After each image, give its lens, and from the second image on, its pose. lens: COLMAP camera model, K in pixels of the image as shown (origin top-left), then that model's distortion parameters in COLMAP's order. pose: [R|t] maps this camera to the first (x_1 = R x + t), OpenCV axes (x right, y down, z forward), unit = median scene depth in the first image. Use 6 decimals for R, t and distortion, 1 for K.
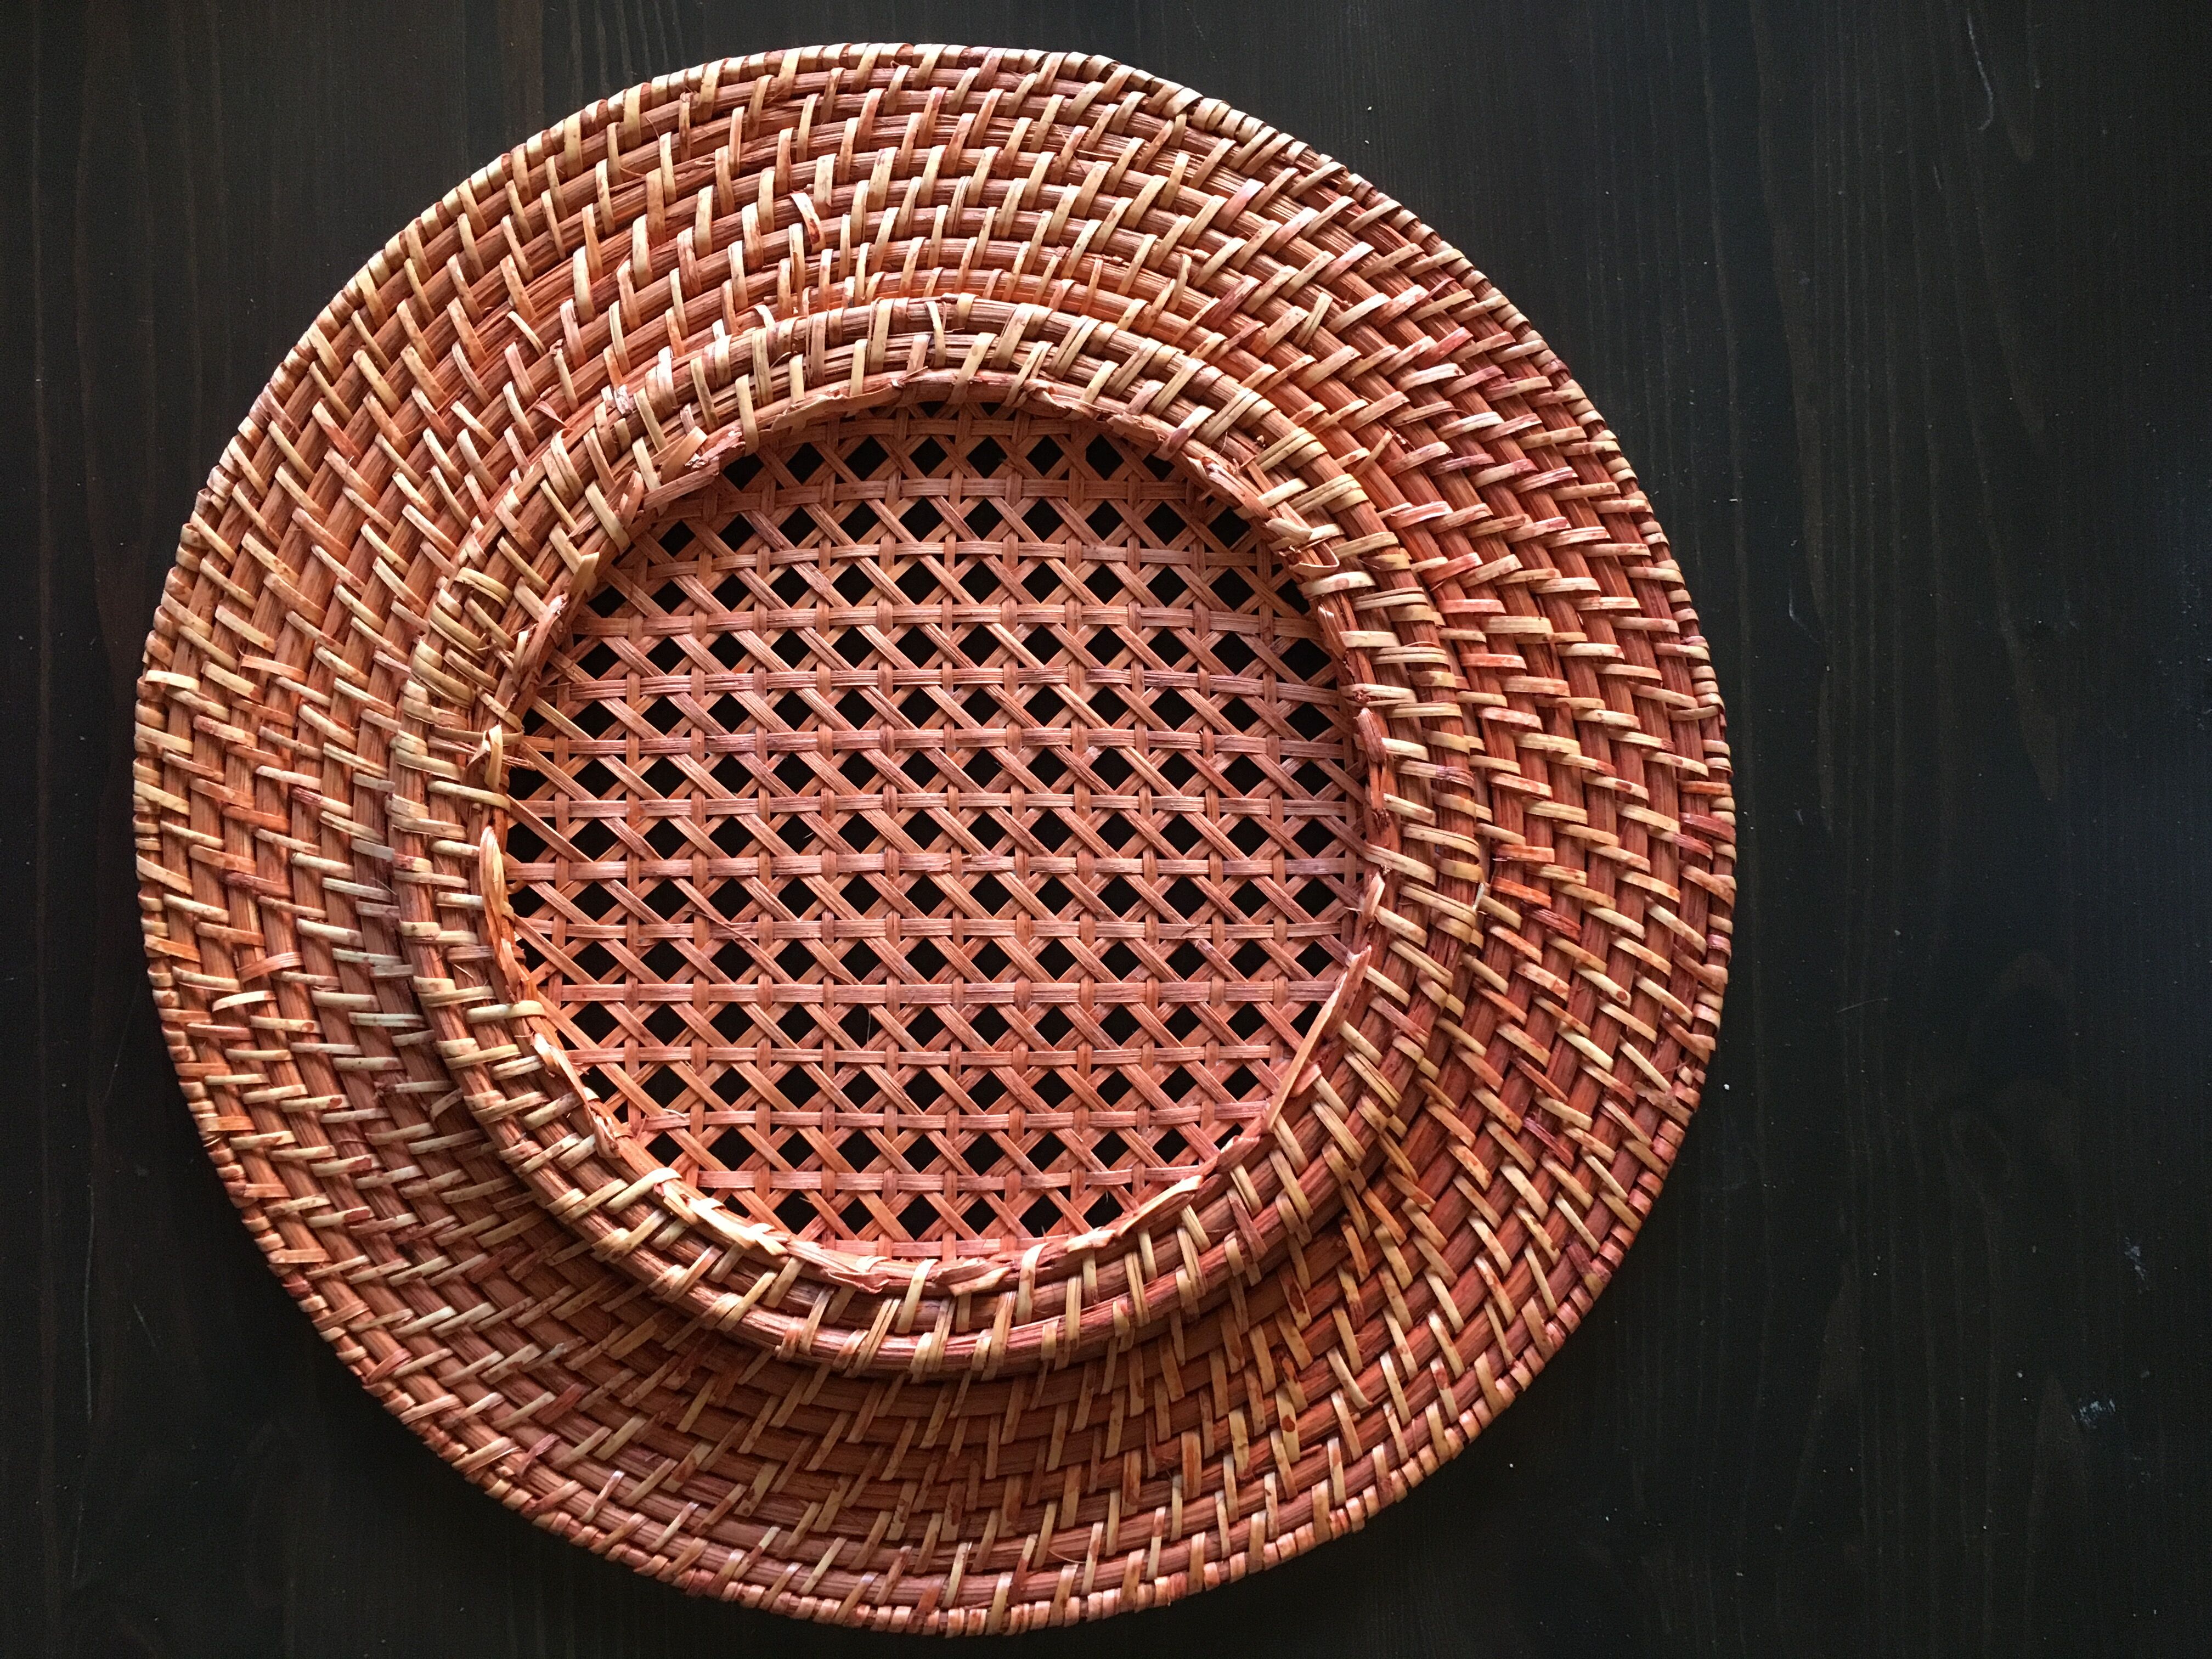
lens RADIAL K [[1859.8, 0, 1106.0], [0, 1859.8, 829.5], [0, 0, 1]] dist [0.041021, -0.007285]
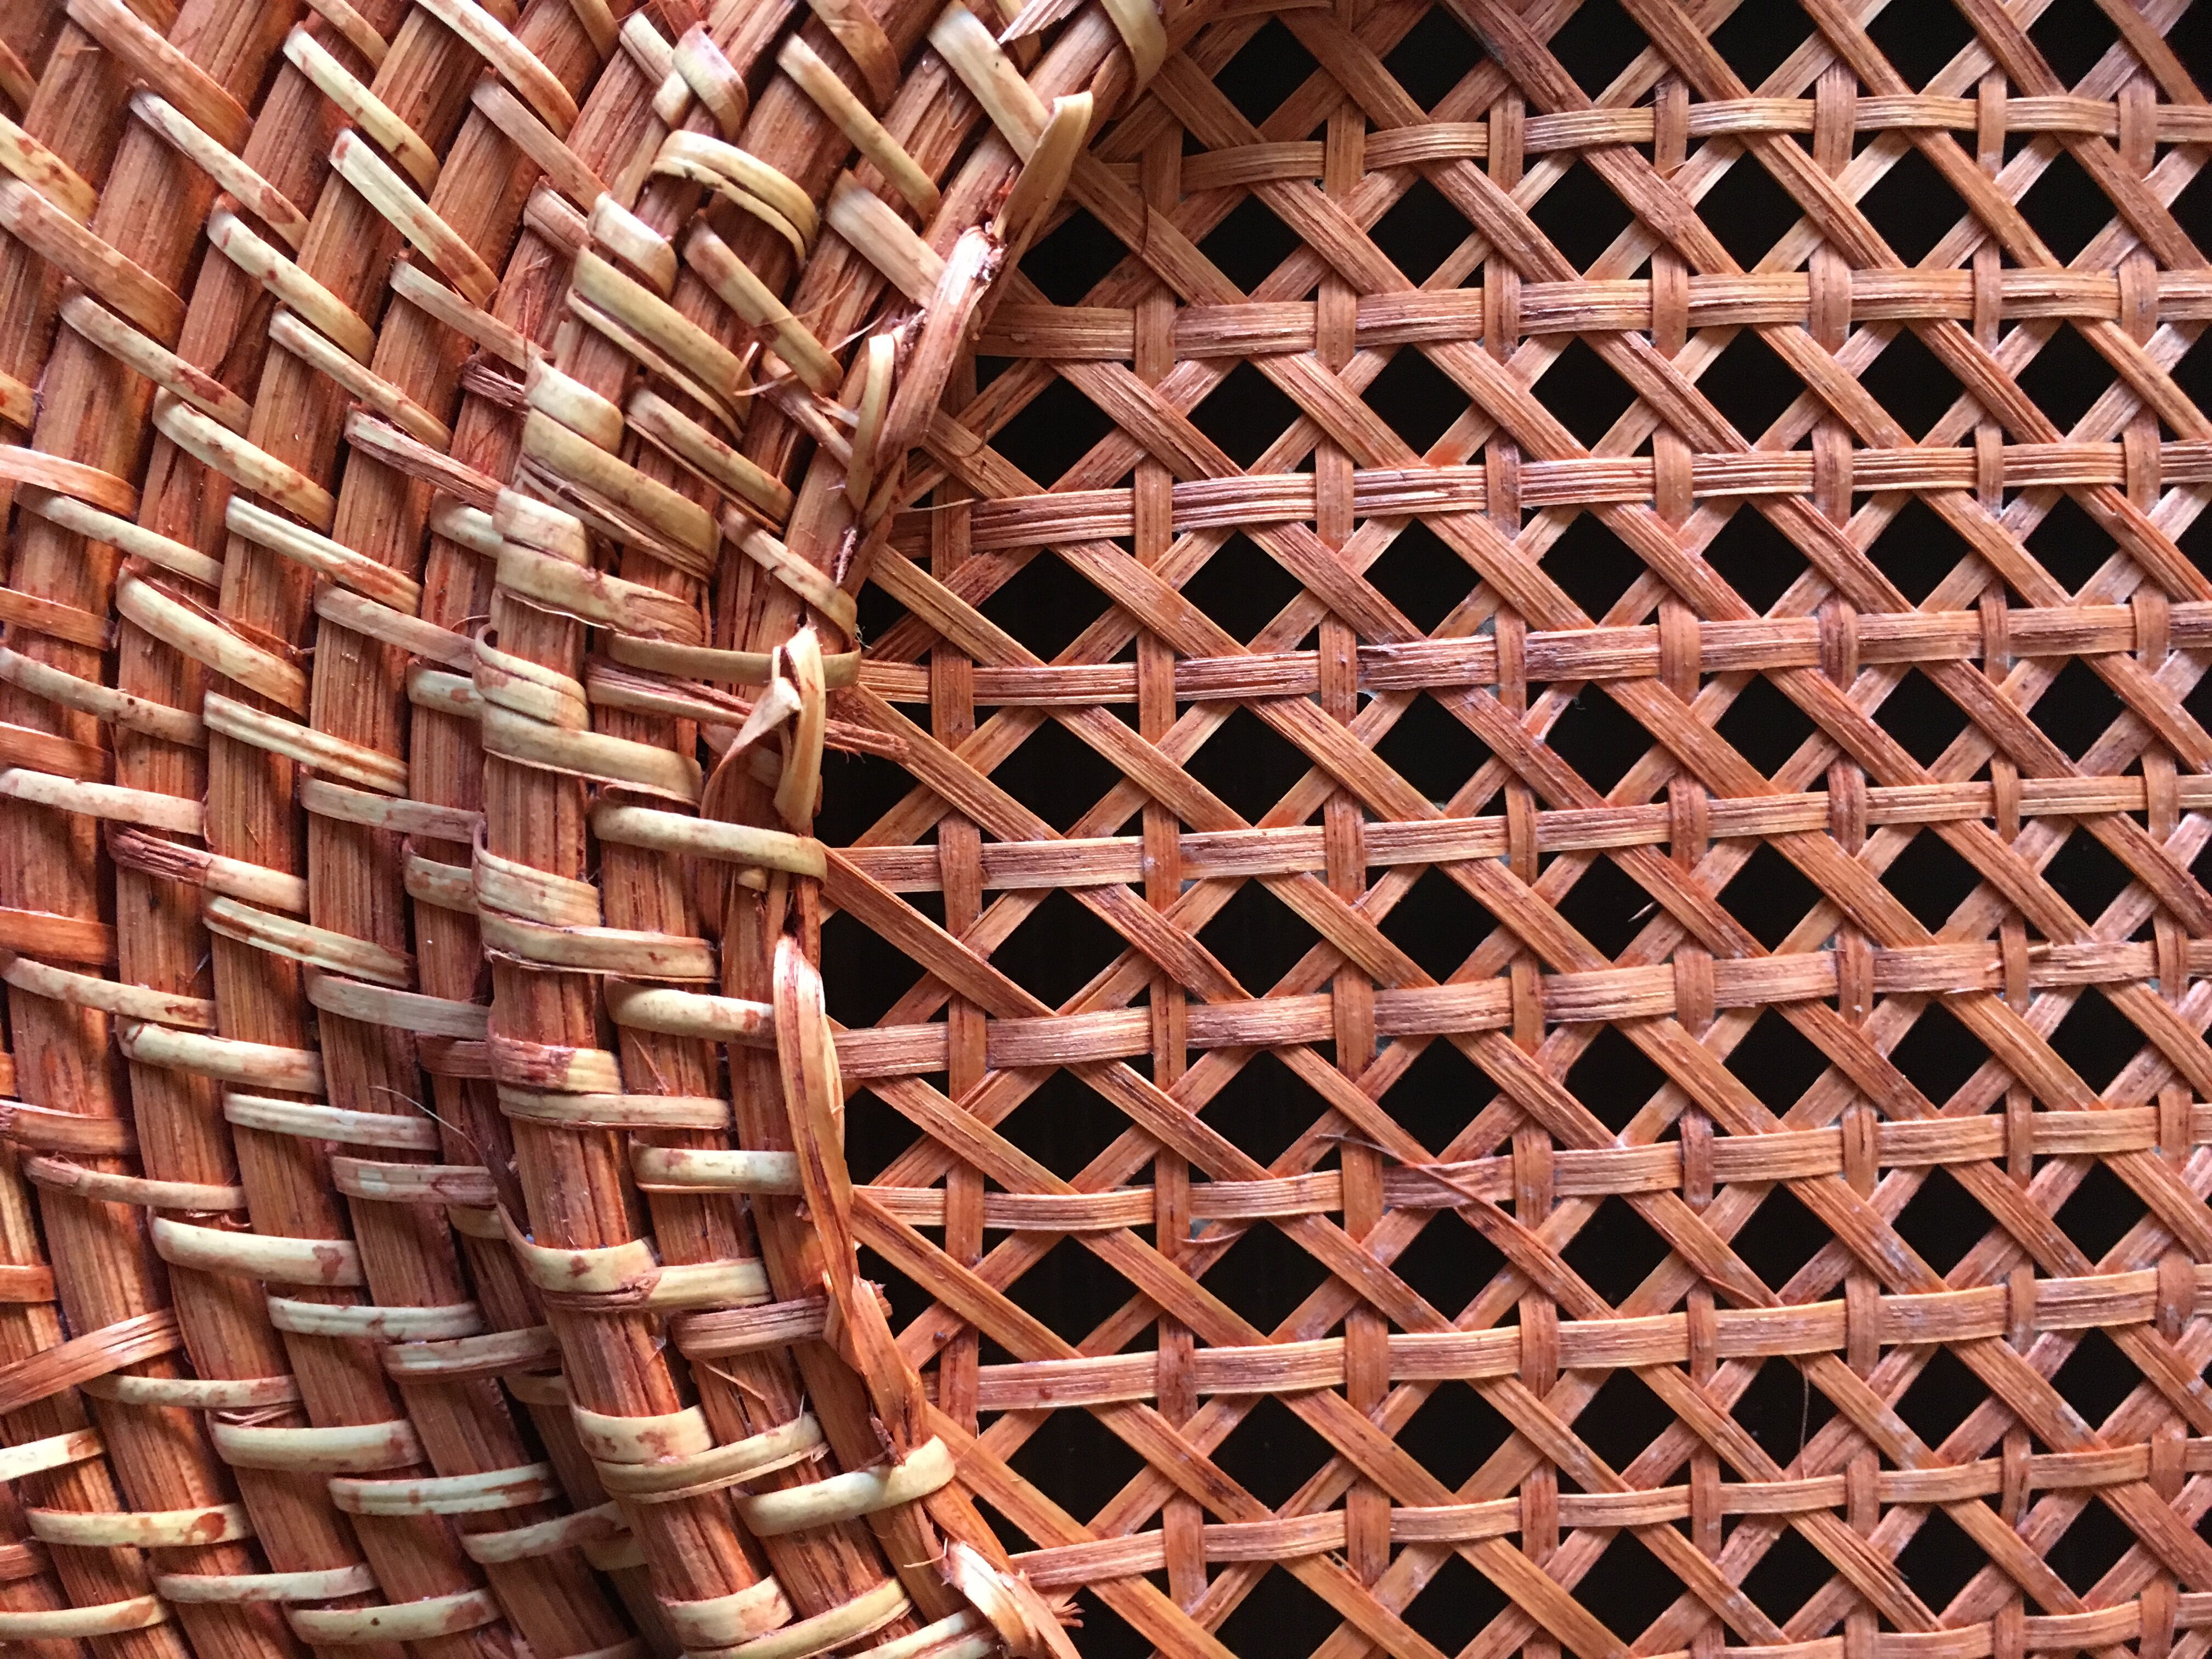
lens RADIAL K [[1910.1, 0, 1106.0], [0, 1910.1, 829.5], [0, 0, 1]] dist [0.065242, -0.132748]
pose [[0.985694, -0.040548, 0.163594, -0.323459], [0.031449, 0.997831, 0.057833, -0.037740], [-0.165585, -0.051861, 0.984831, 0.648106]]
